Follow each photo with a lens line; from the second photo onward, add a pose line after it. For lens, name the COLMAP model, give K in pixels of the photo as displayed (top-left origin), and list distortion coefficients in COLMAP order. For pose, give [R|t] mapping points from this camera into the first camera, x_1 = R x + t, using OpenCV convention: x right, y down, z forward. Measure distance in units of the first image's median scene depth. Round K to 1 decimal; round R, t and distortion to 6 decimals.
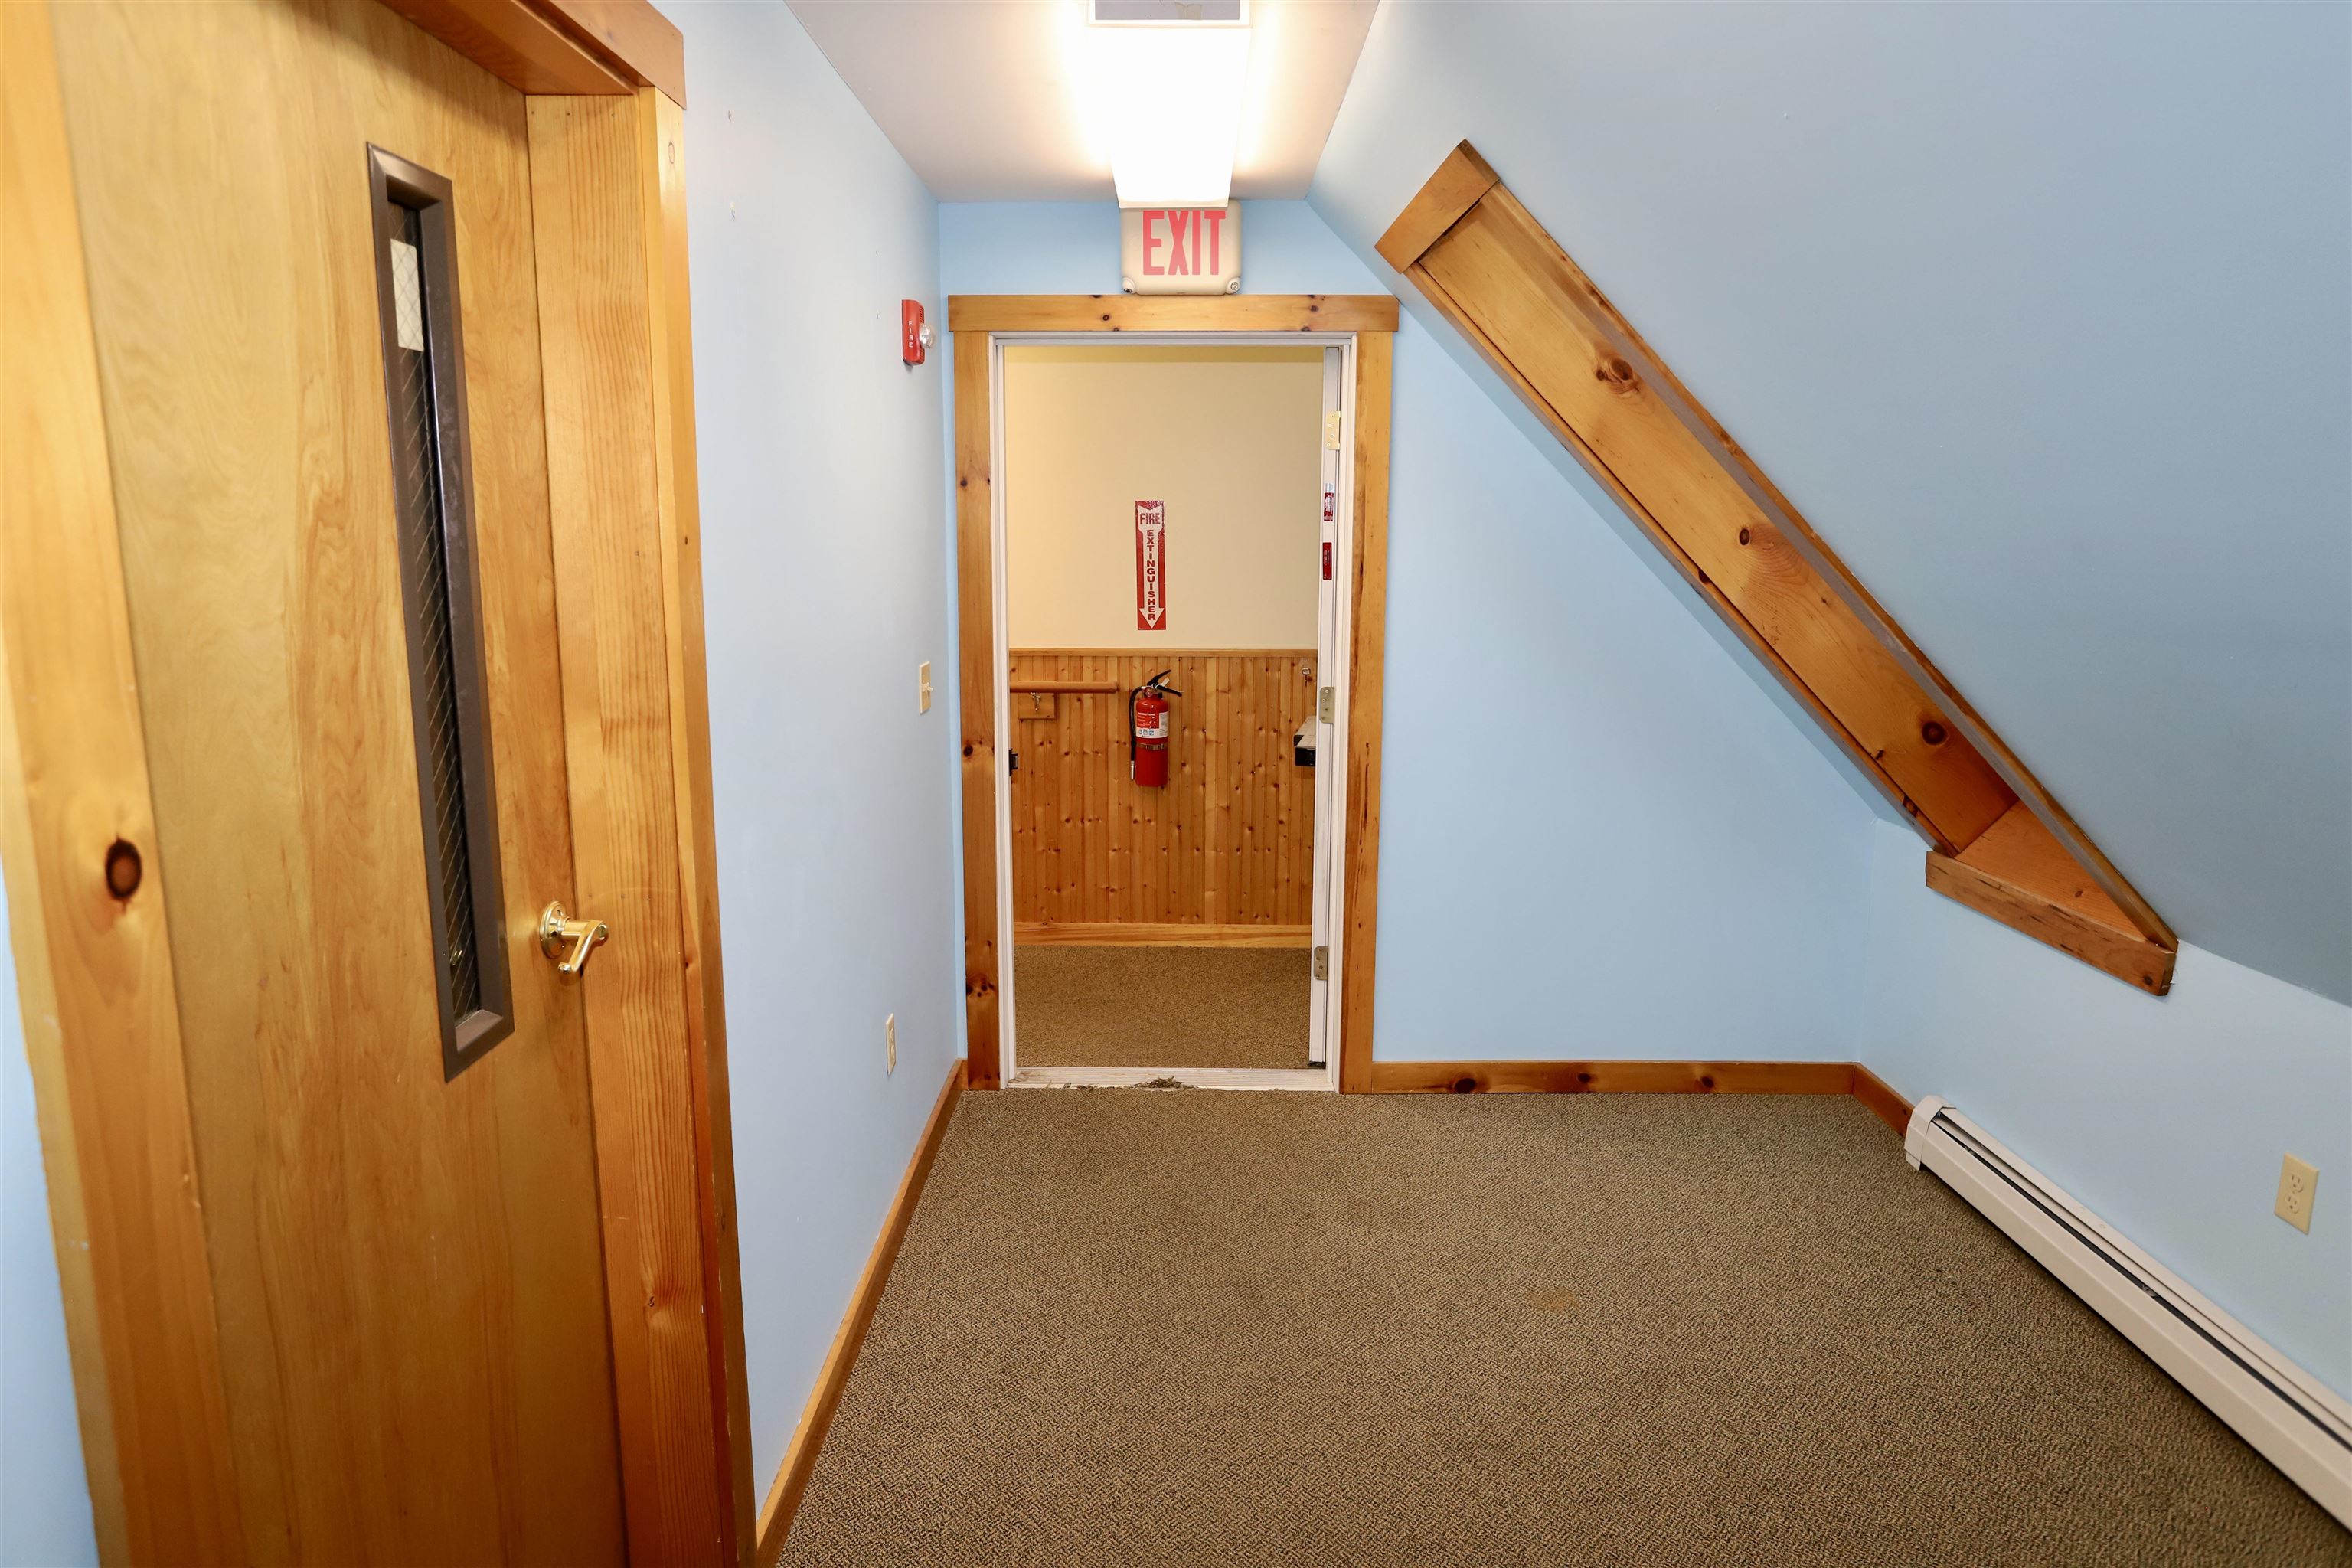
lens RADIAL K [[1475.2, 0, 1176.0], [0, 1475.2, 784.0], [0, 0, 1]] dist [-0.002484, -0.000117]
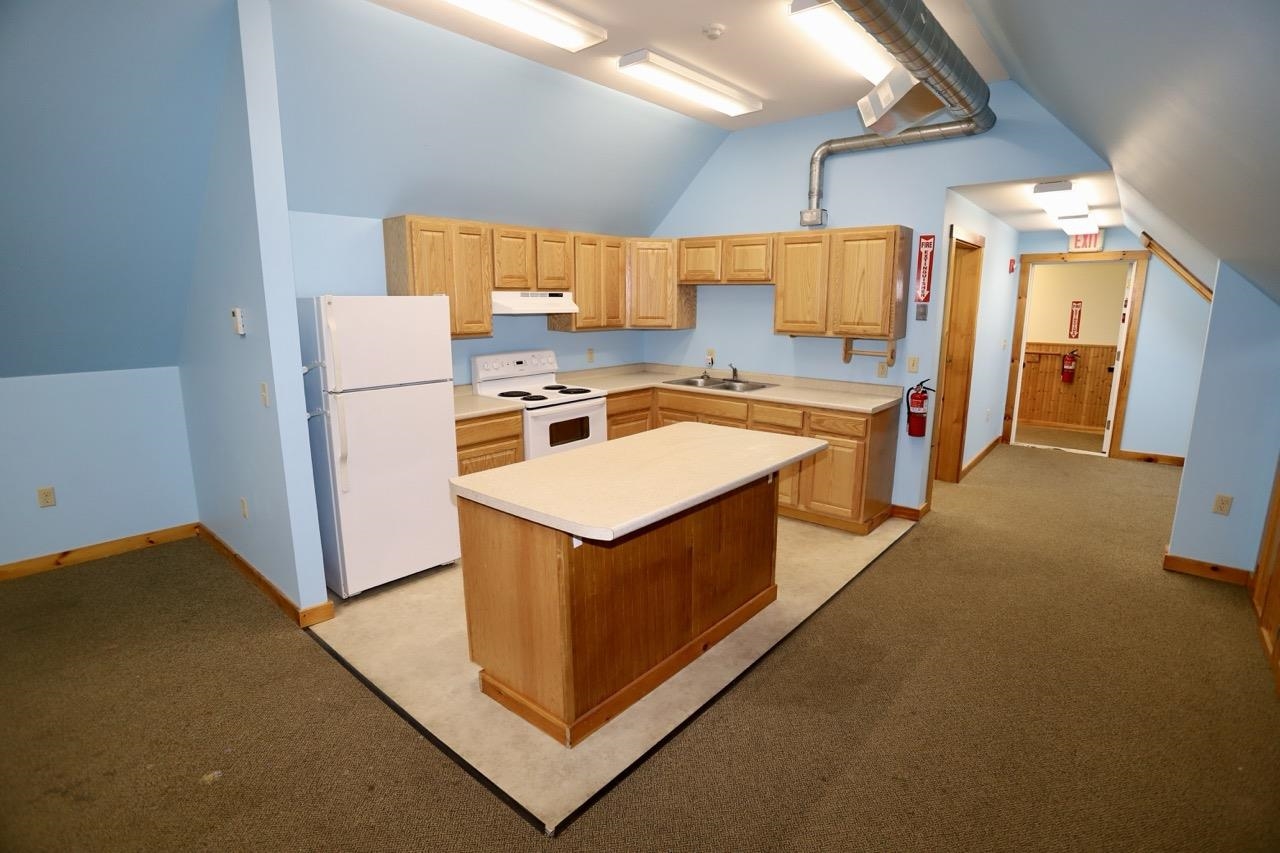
lens RADIAL K [[608.6, 0, 643.6], [0, 608.6, 417.8], [0, 0, 1]] dist [-0.040878, 0.001043]
pose [[0.777215, 0.117272, -0.618210, 0.110718], [-0.112201, 0.992563, 0.047227, 0.166799], [0.619151, 0.032658, 0.784592, -0.934730]]
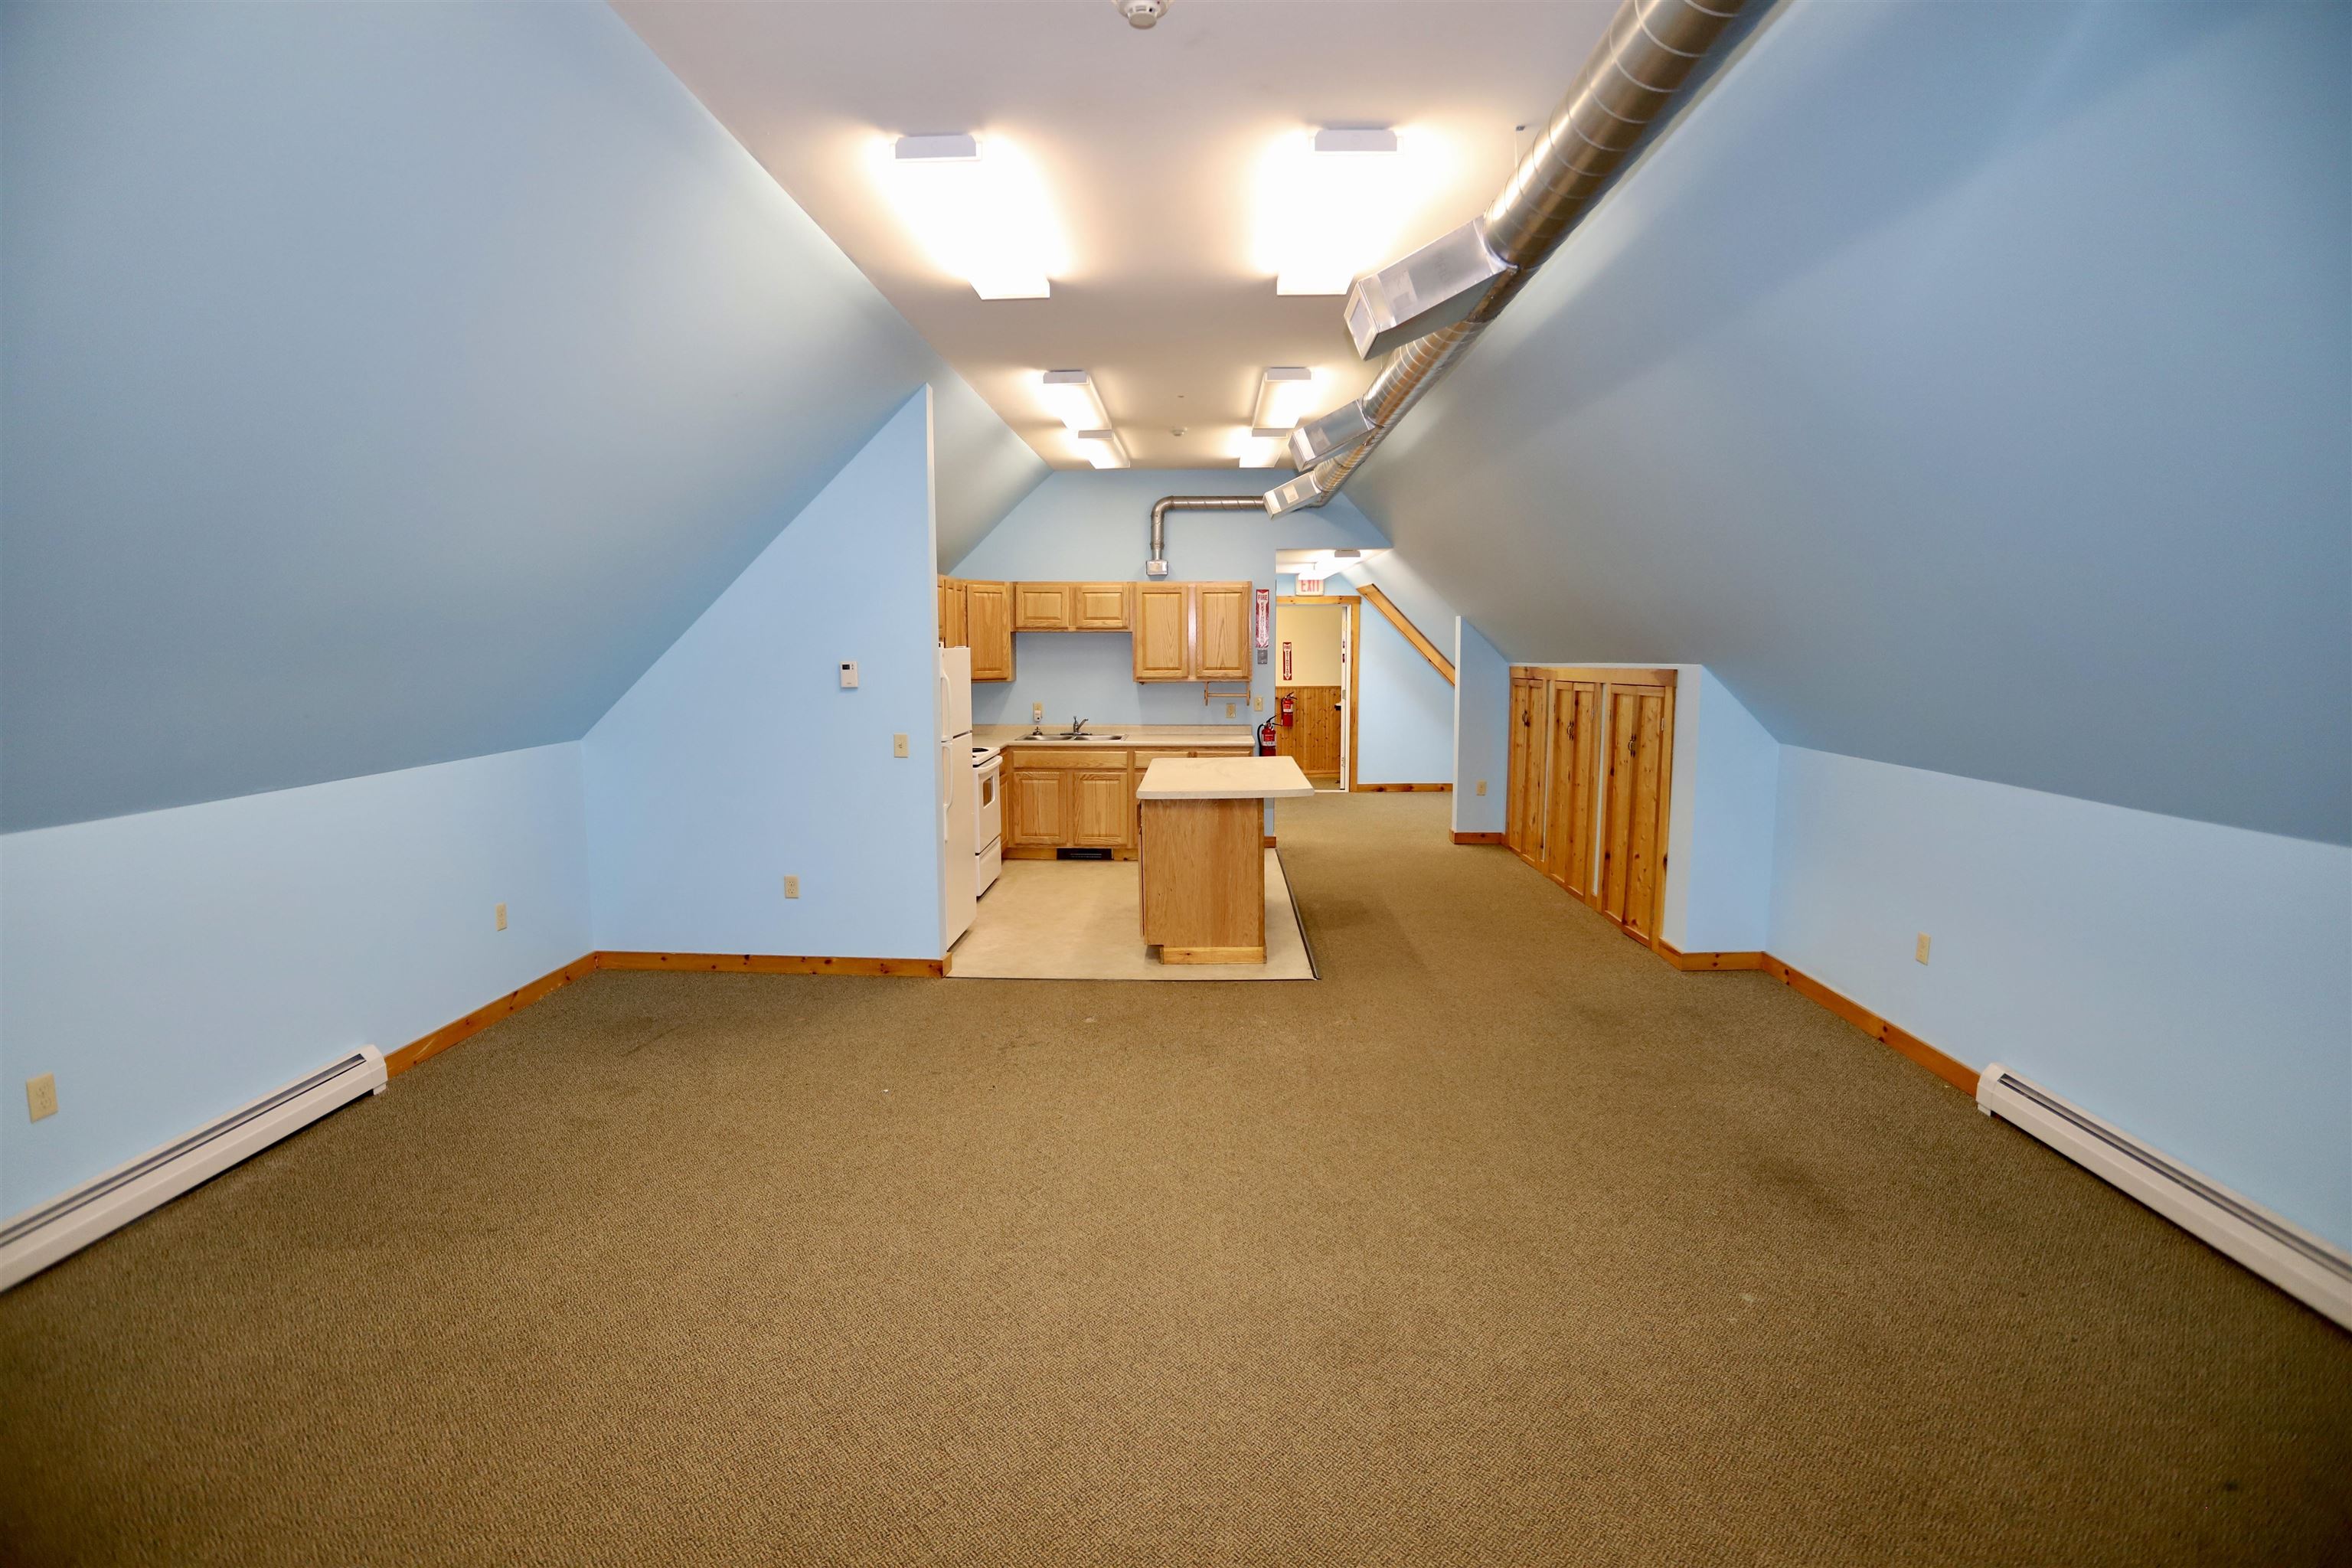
lens RADIAL K [[1118.4, 0, 1182.7], [0, 1118.4, 768.0], [0, 0, 1]] dist [-0.040878, 0.001043]
pose [[0.999978, -0.006113, -0.002413, -0.317929], [0.005938, 0.997752, -0.066746, 0.334052], [0.002816, 0.066730, 0.997767, -1.936812]]
